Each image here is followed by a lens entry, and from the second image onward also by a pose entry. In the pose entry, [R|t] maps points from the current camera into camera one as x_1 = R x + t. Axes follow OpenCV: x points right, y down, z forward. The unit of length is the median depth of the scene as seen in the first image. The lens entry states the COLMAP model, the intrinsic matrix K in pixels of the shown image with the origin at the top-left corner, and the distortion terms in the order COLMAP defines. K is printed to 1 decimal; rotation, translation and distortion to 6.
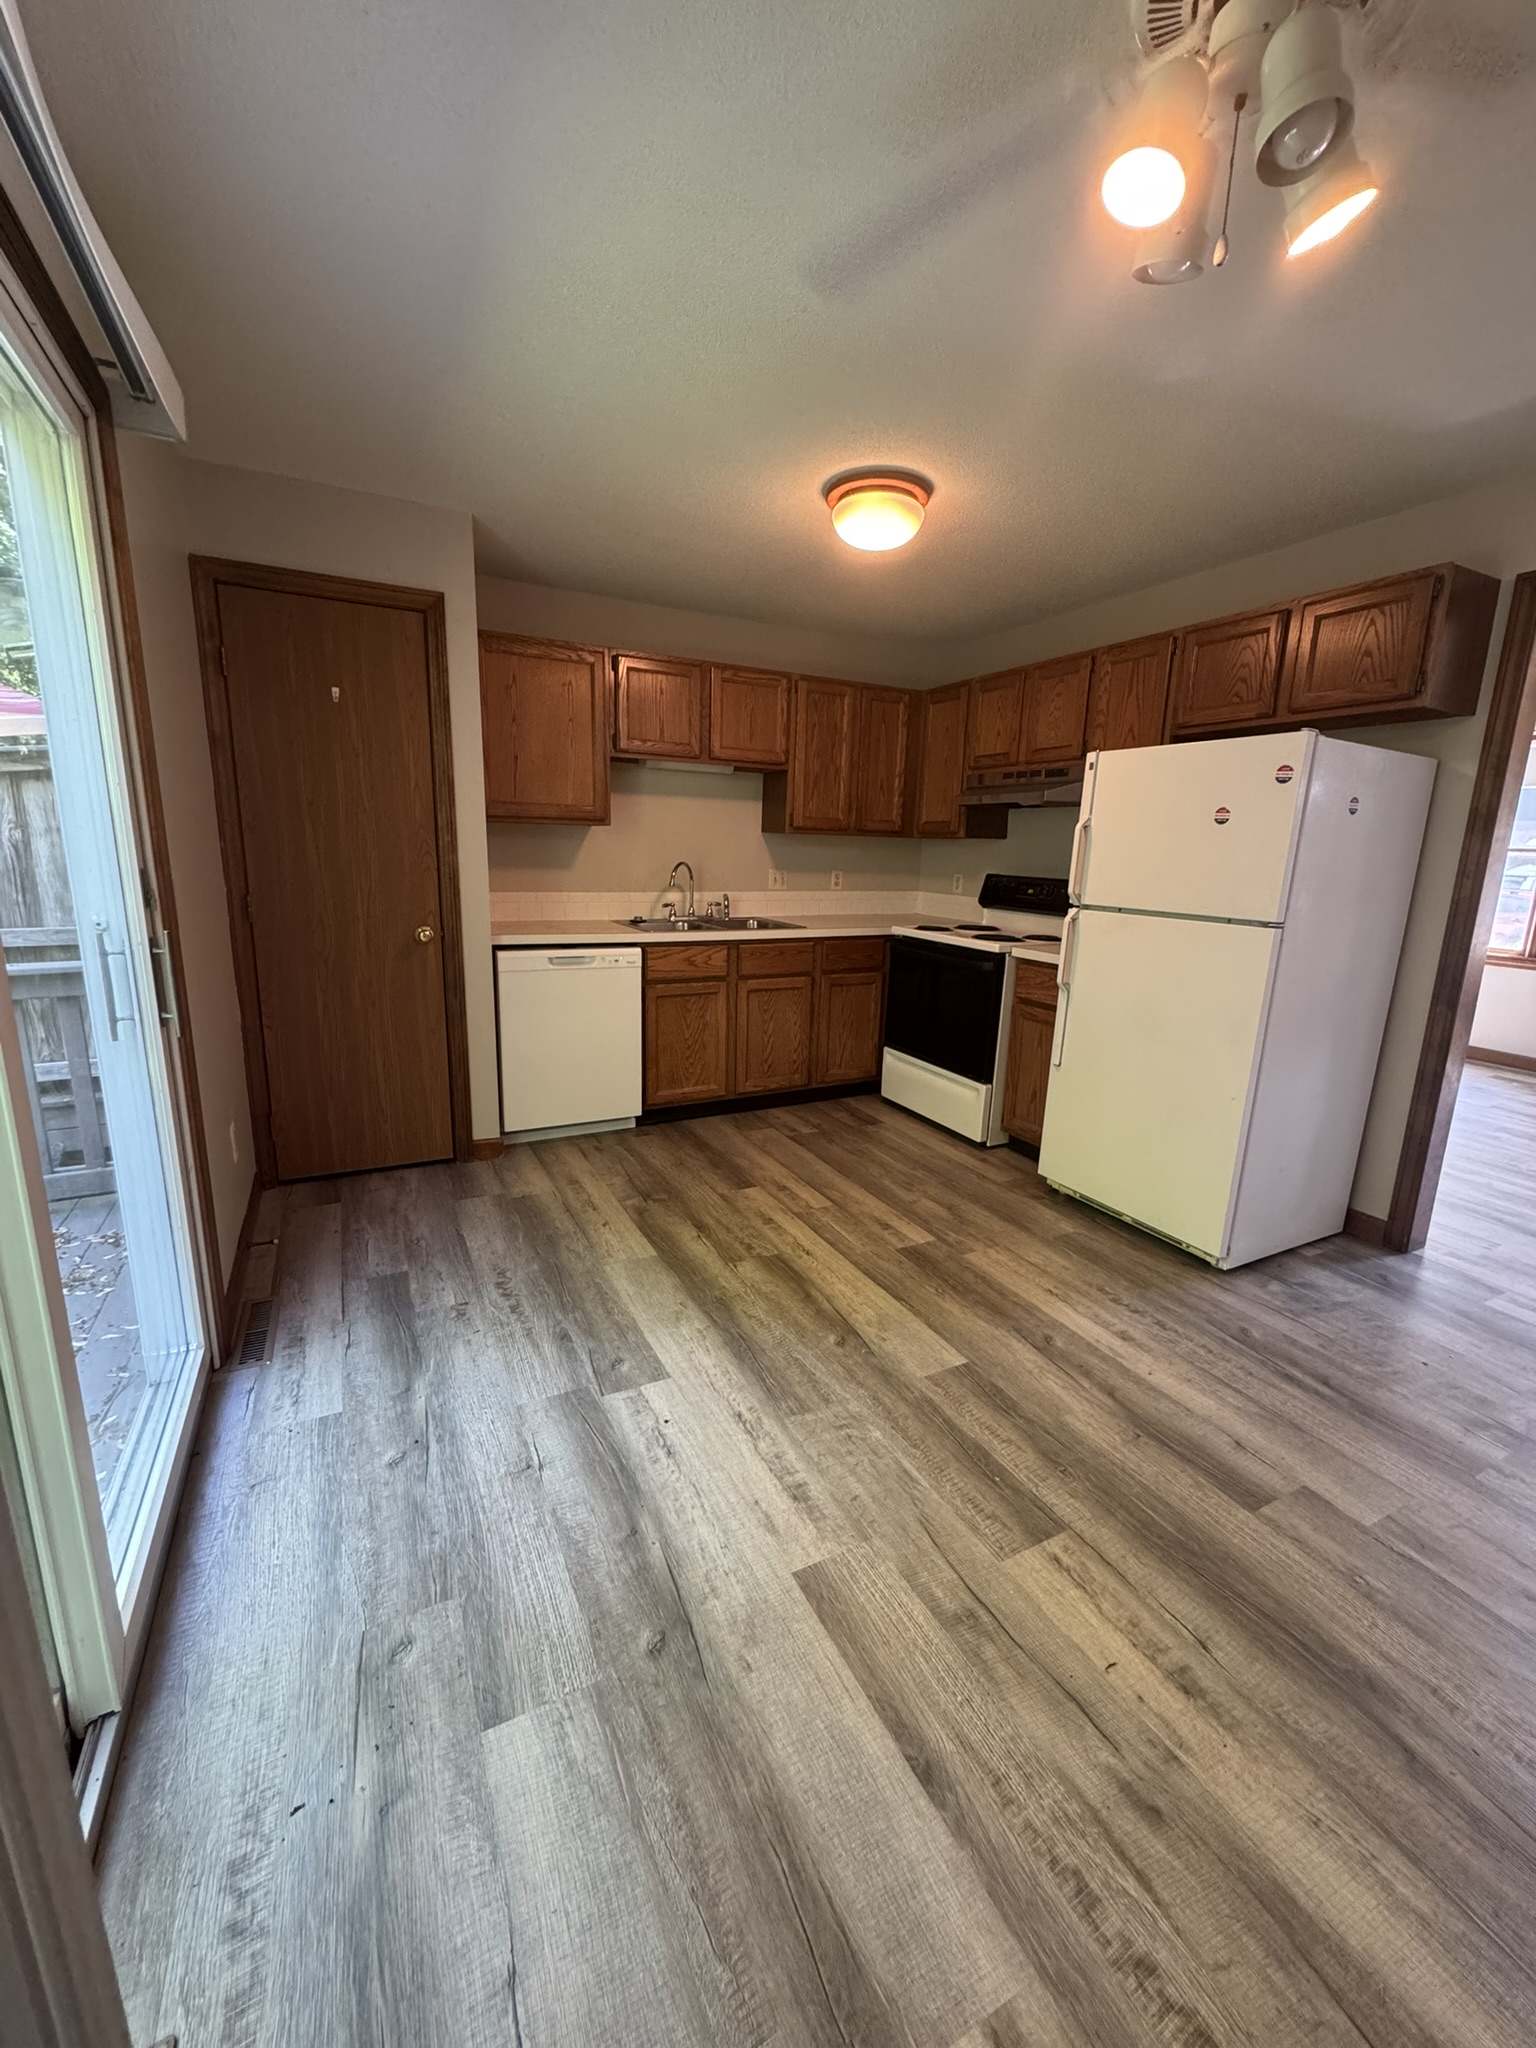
lens RADIAL K [[816.3, 0, 770.7], [0, 816.3, 1027.7], [0, 0, 1]] dist [-0.005678, 0.000330]
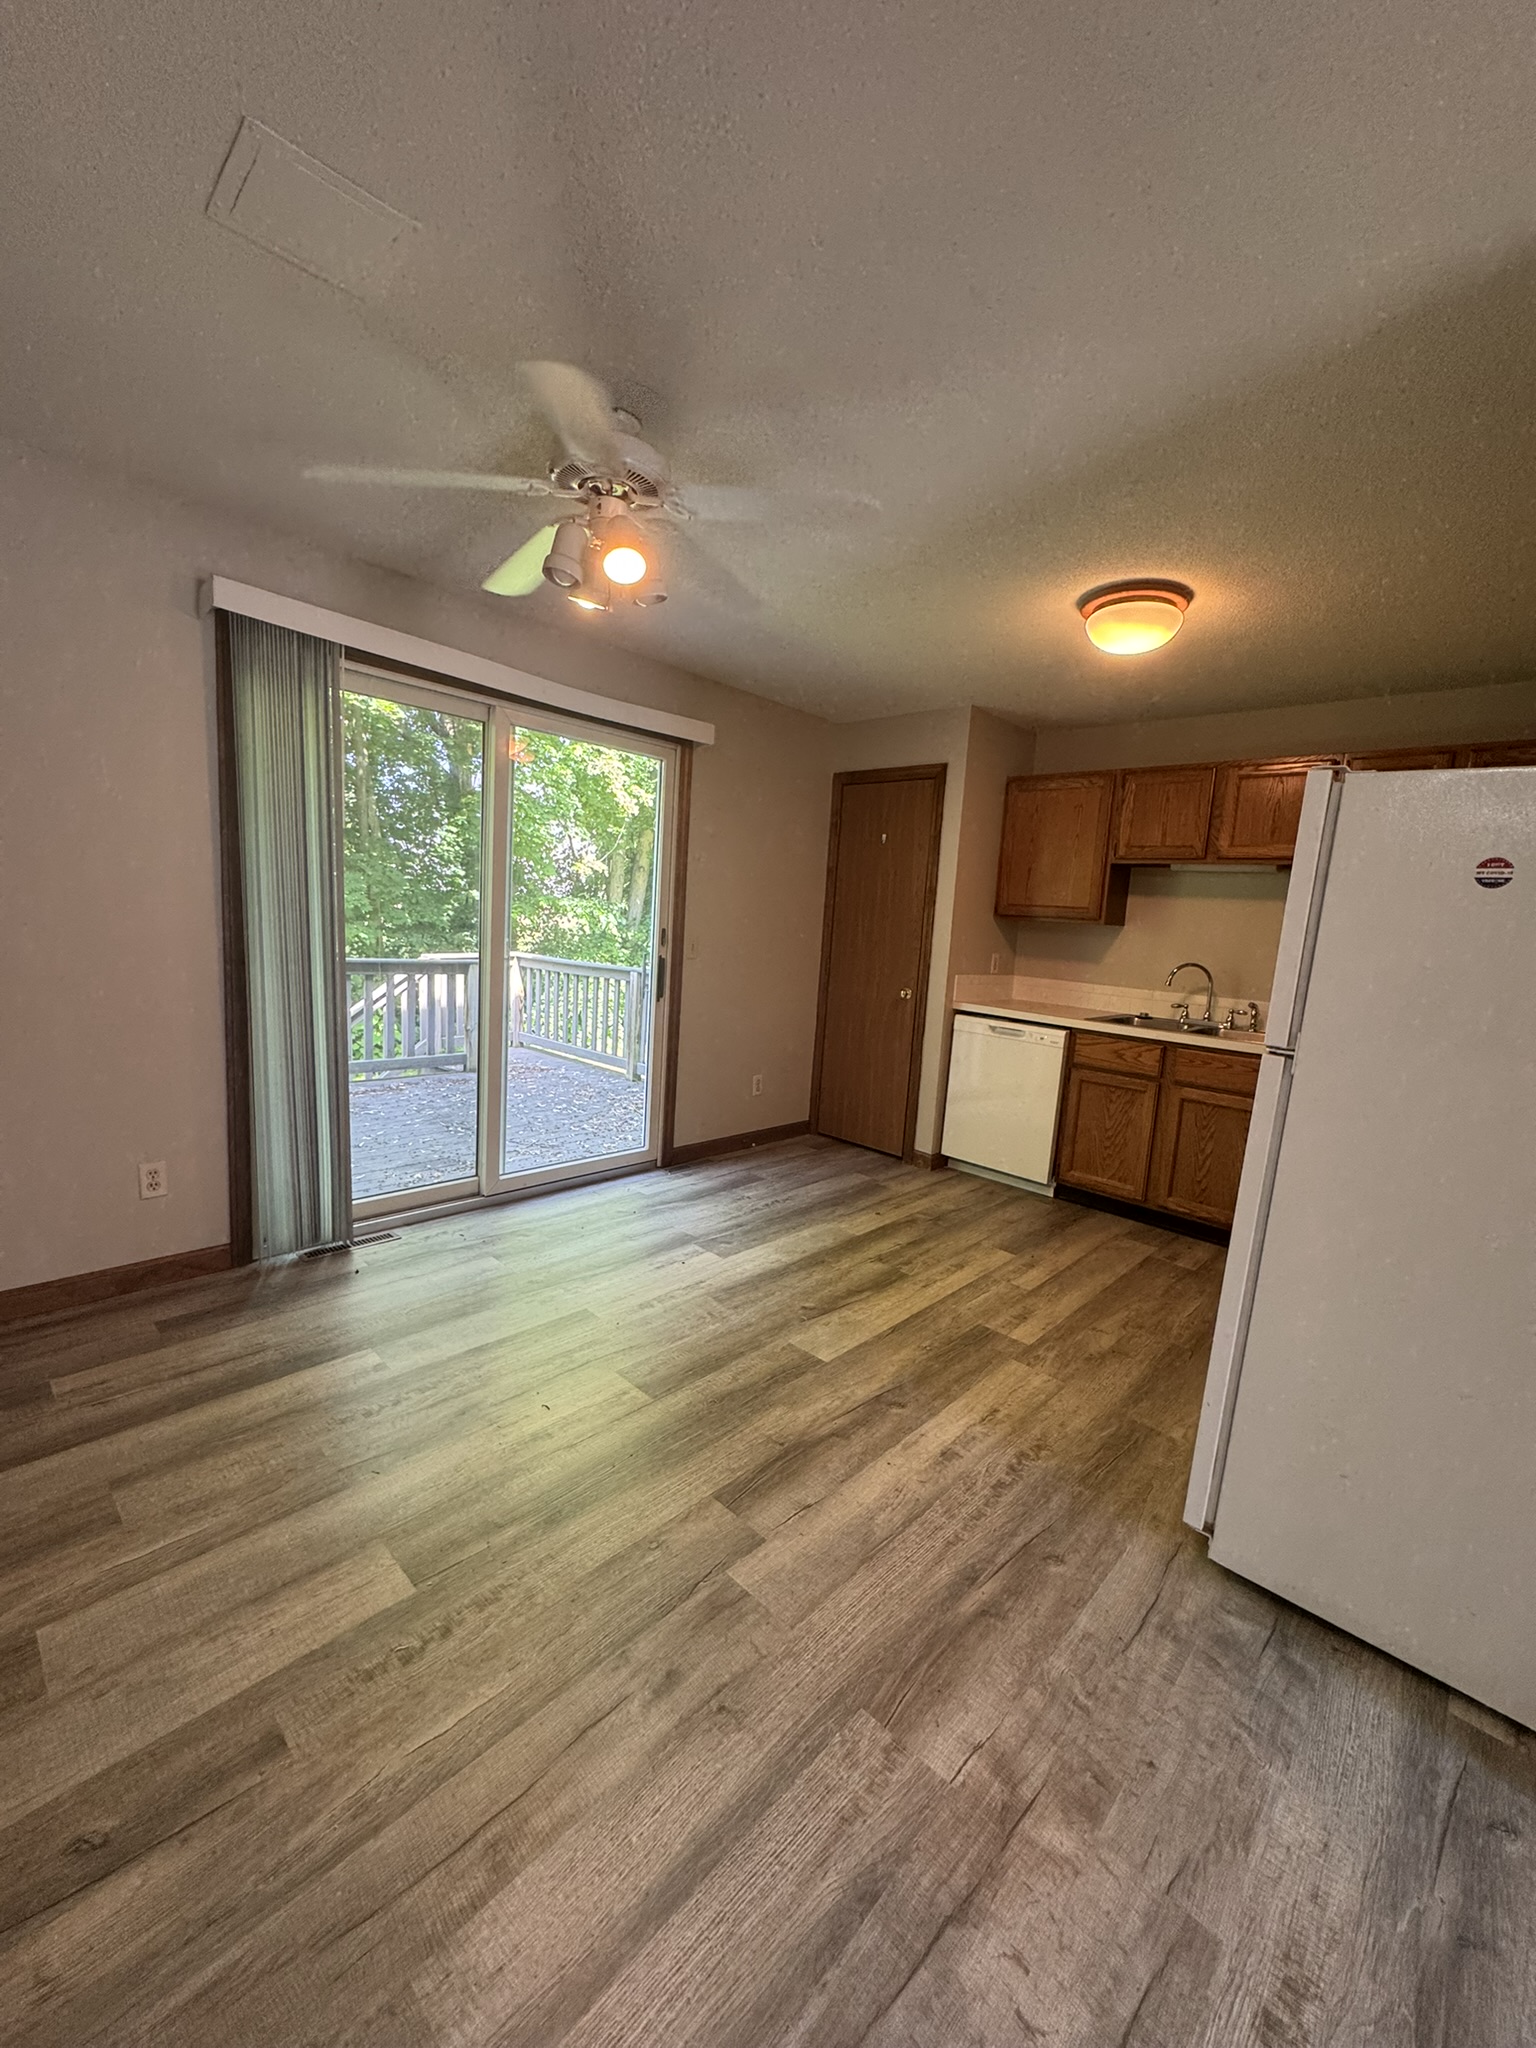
lens RADIAL K [[816.3, 0, 769.9], [0, 816.3, 1029.6], [0, 0, 1]] dist [-0.005678, 0.000330]
pose [[0.335452, 0.126663, -0.933503, 0.974010], [-0.255597, 0.965987, 0.039222, -0.054766], [0.906720, 0.225443, 0.356417, 0.324927]]
